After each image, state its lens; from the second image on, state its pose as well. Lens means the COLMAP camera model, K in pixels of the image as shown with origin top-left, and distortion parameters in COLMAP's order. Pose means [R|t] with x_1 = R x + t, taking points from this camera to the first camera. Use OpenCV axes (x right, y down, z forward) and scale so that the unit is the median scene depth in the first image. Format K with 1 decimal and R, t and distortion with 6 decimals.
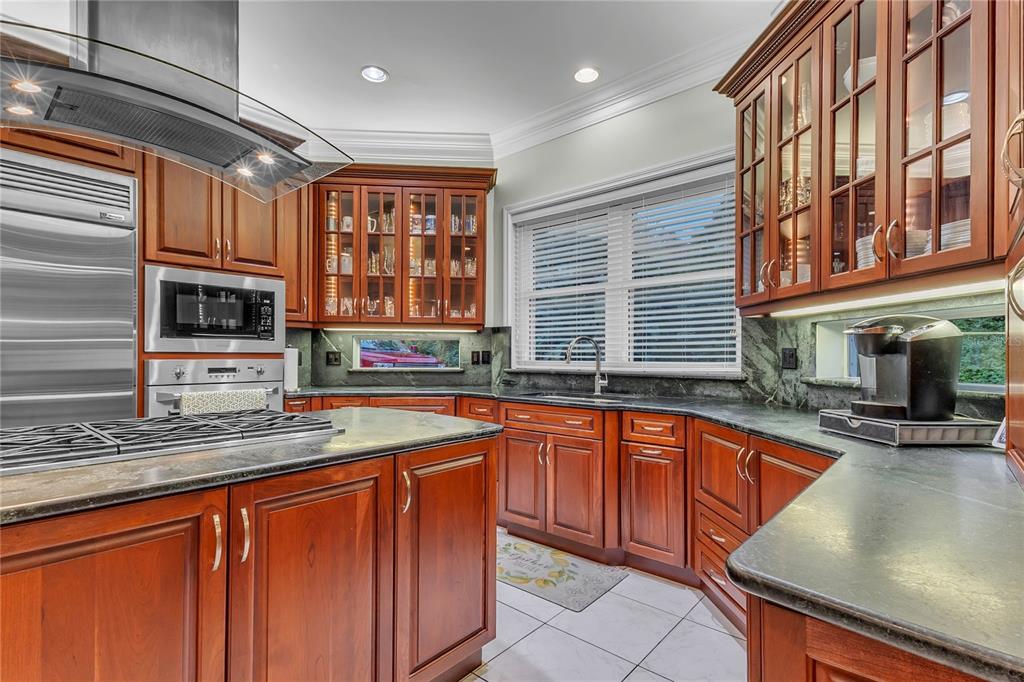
lens RADIAL K [[490.1, 0, 506.5], [0, 490.1, 352.3], [0, 0, 1]] dist [0.021376, -0.002973]
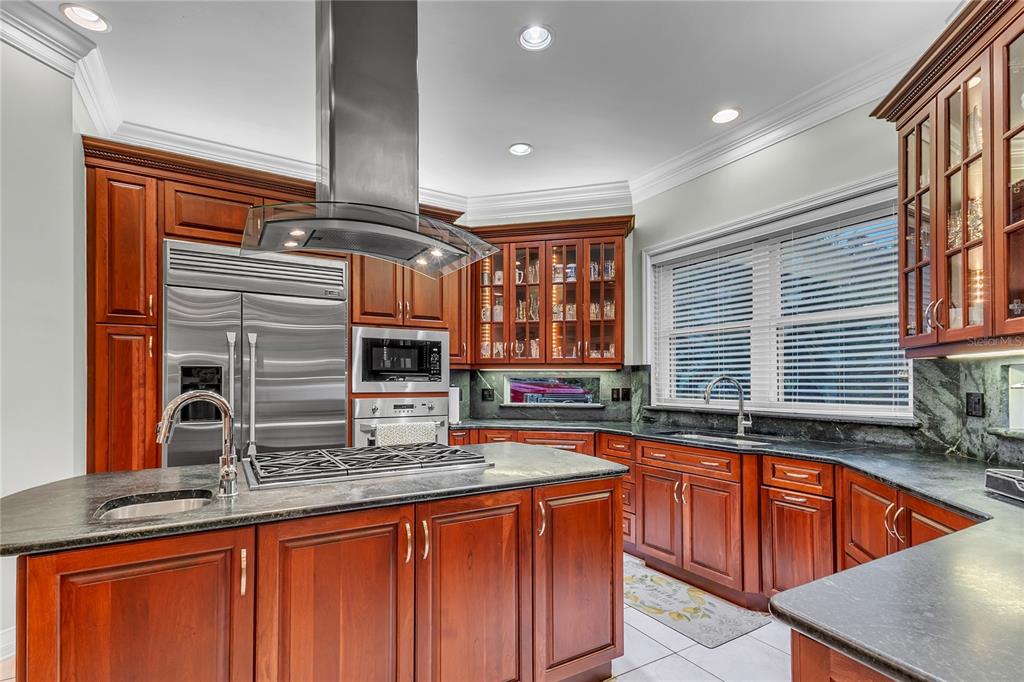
lens RADIAL K [[490.1, 0, 496.3], [0, 490.1, 379.0], [0, 0, 1]] dist [0.021376, -0.002973]
pose [[0.947630, -0.004946, -0.319332, 0.046920], [0.005453, 0.999985, 0.000695, -0.037437], [0.319323, -0.002400, 0.947643, -0.111478]]
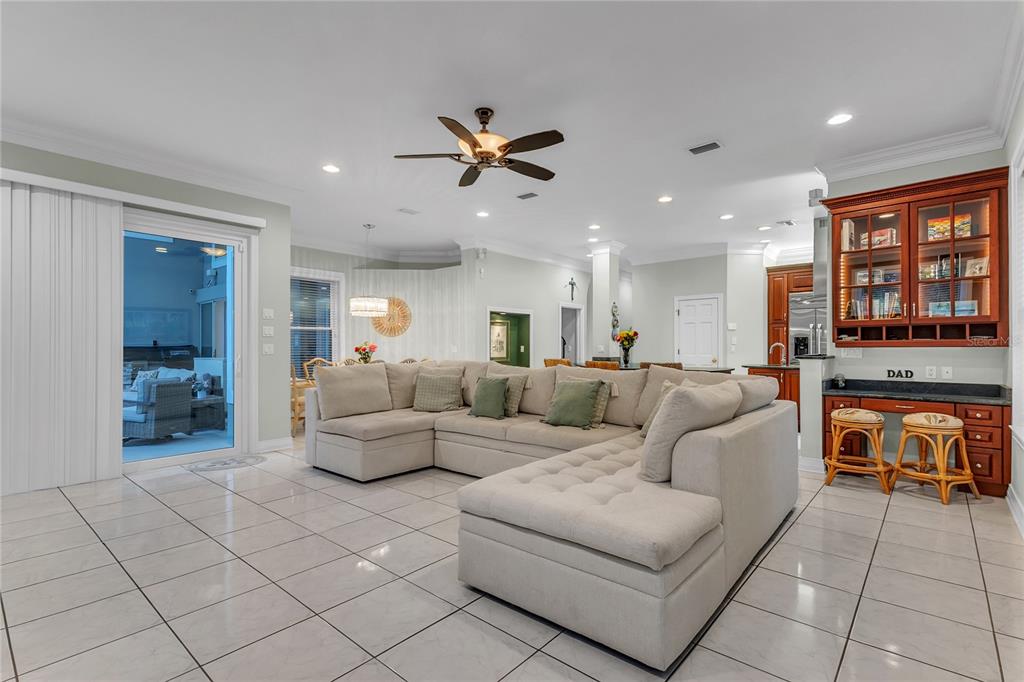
lens RADIAL K [[490.1, 0, 512.3], [0, 490.1, 345.6], [0, 0, 1]] dist [0.021376, -0.002973]
pose [[-0.000337, -0.010200, -0.999948, 2.255040], [0.010307, 0.999895, -0.010203, 0.002265], [0.999947, -0.010310, -0.000232, -1.134215]]
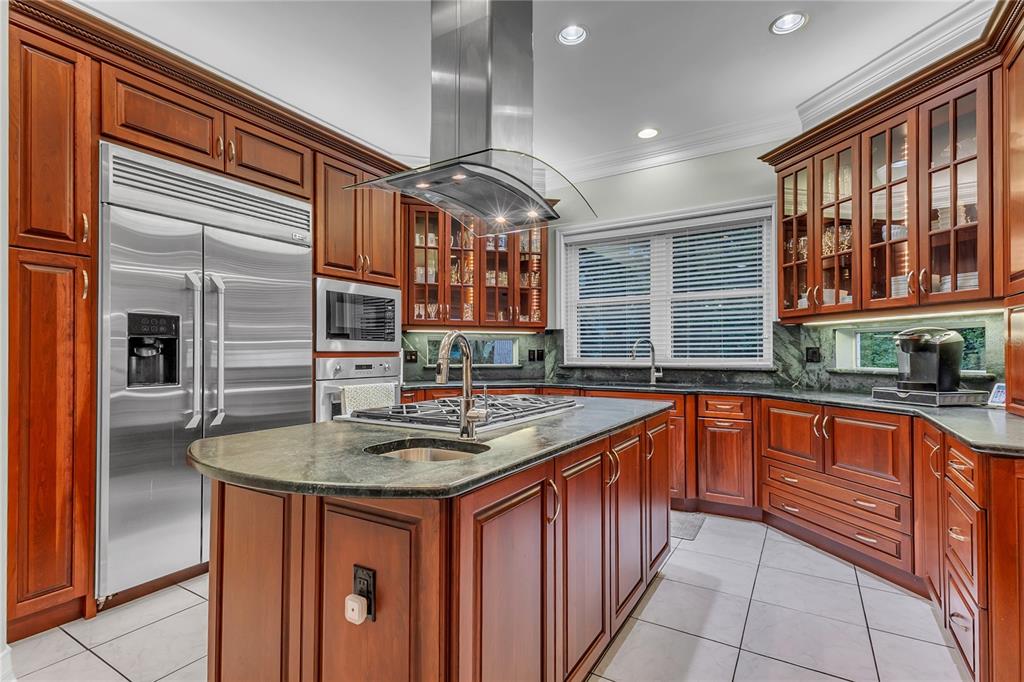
lens RADIAL K [[490.1, 0, 507.3], [0, 490.1, 347.7], [0, 0, 1]] dist [0.021376, -0.002973]
pose [[0.987114, -0.002661, 0.159997, -0.480188], [0.003334, 0.999987, -0.003935, -0.004247], [-0.159985, 0.004418, 0.987110, -0.225964]]
